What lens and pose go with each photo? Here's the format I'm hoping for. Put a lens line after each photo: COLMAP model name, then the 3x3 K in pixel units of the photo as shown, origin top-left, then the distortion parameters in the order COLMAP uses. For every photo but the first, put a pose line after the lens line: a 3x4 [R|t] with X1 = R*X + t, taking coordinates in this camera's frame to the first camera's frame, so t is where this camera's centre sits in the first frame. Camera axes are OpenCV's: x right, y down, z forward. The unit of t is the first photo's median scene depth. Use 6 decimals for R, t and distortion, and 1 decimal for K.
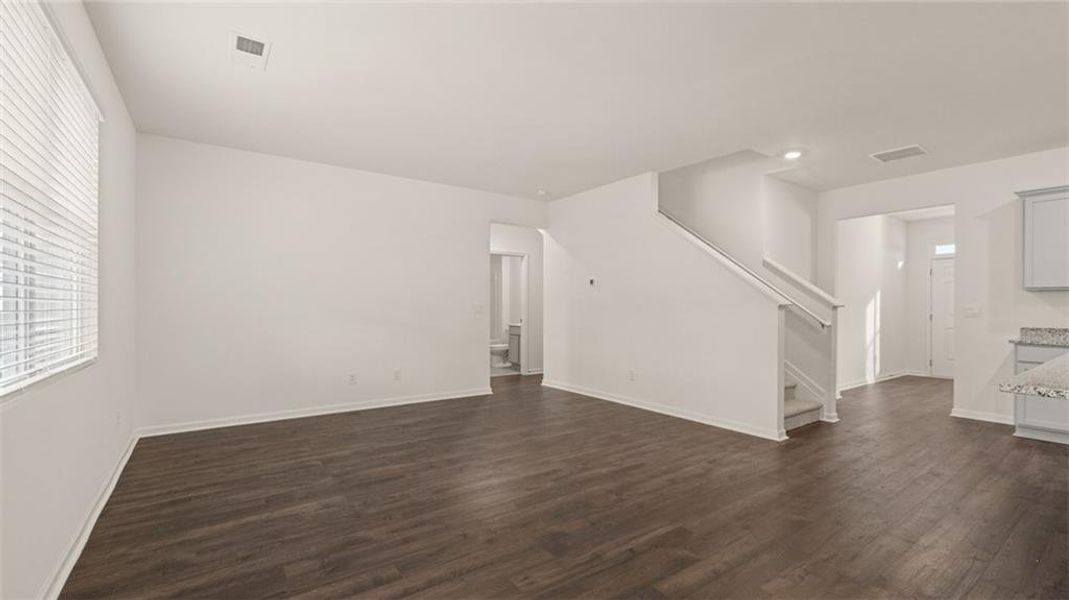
lens RADIAL K [[458.6, 0, 534.3], [0, 458.6, 299.9], [0, 0, 1]] dist [0.002584, 0.000199]
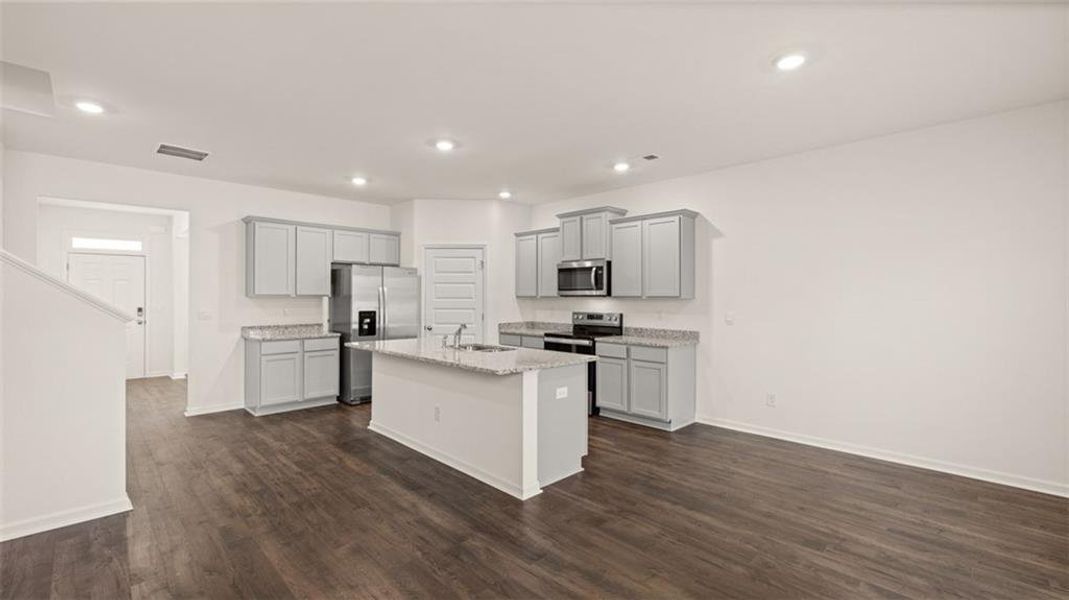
lens RADIAL K [[446.5, 0, 530.9], [0, 446.5, 303.1], [0, 0, 1]] dist [-0.000710, -0.000893]
pose [[-0.151120, -0.020056, 0.988312, -0.232495], [-0.015060, 0.999725, 0.017985, -0.036790], [-0.988401, -0.012166, -0.151381, 0.446797]]
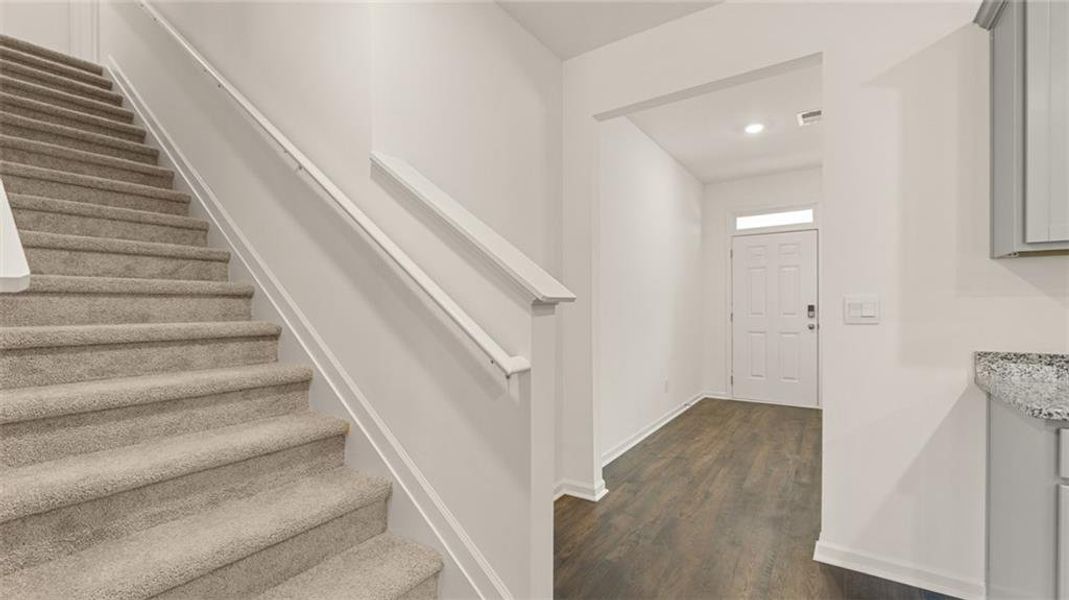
lens RADIAL K [[446.5, 0, 536.0], [0, 446.5, 303.7], [0, 0, 1]] dist [-0.000710, -0.000893]
pose [[0.939699, -0.008828, 0.341889, 0.612139], [0.005604, 0.999930, 0.010416, 0.014585], [-0.341957, -0.007872, 0.939683, 0.815789]]
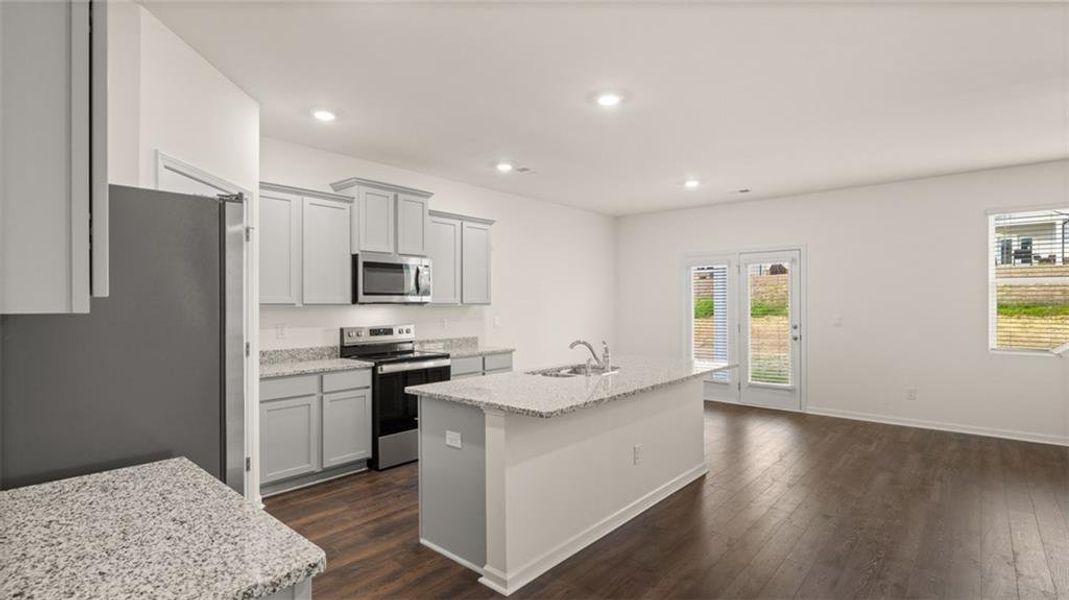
lens RADIAL K [[511.4, 0, 532.6], [0, 511.4, 306.4], [0, 0, 1]] dist [0.000461, 0.001040]
pose [[-0.975801, -0.002304, -0.218648, 0.961047], [-0.000797, 0.999975, -0.006979, -0.022132], [0.218659, -0.006636, -0.975779, 1.207282]]
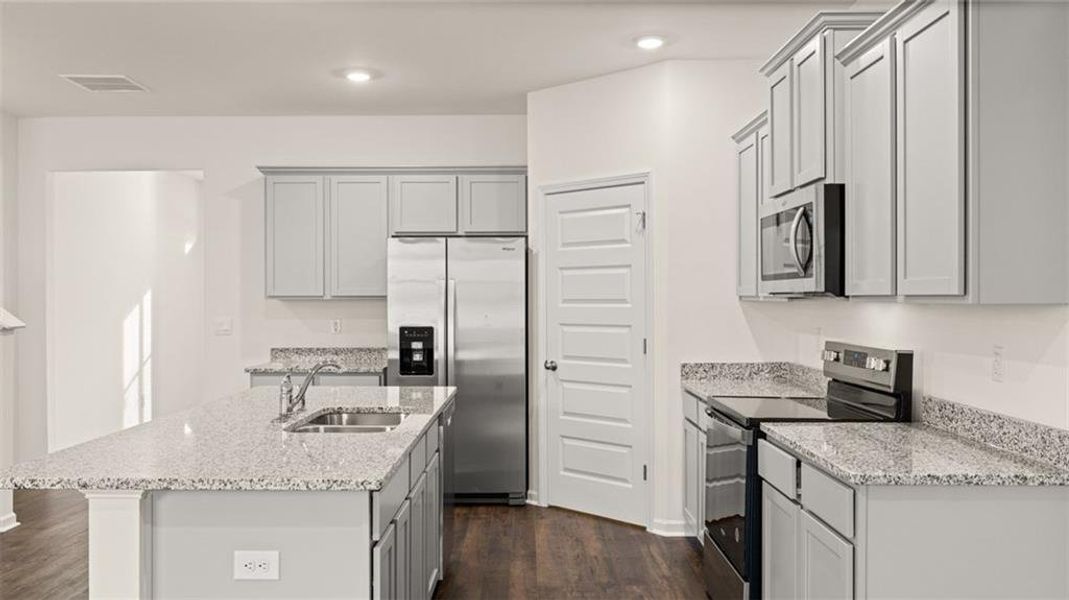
lens RADIAL K [[862.8, 0, 539.1], [0, 862.8, 302.5], [0, 0, 1]] dist [0.000995, 0.001474]
pose [[0.580390, -0.012597, 0.814241, 0.180978], [-0.003525, 0.999832, 0.017981, -0.042769], [-0.814331, -0.013306, 0.580248, -0.173173]]
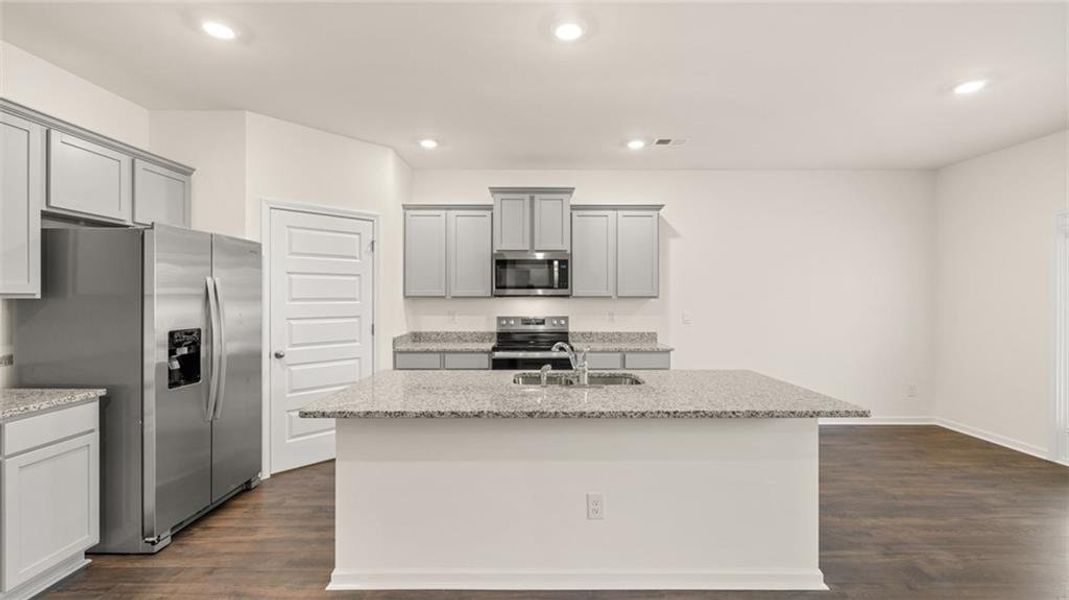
lens RADIAL K [[446.5, 0, 533.4], [0, 446.5, 299.1], [0, 0, 1]] dist [-0.000710, -0.000893]
pose [[-0.808658, -0.009786, 0.588198, 0.411210], [-0.012542, 0.999921, -0.000606, -0.028245], [-0.588146, -0.007867, -0.808717, 0.922693]]
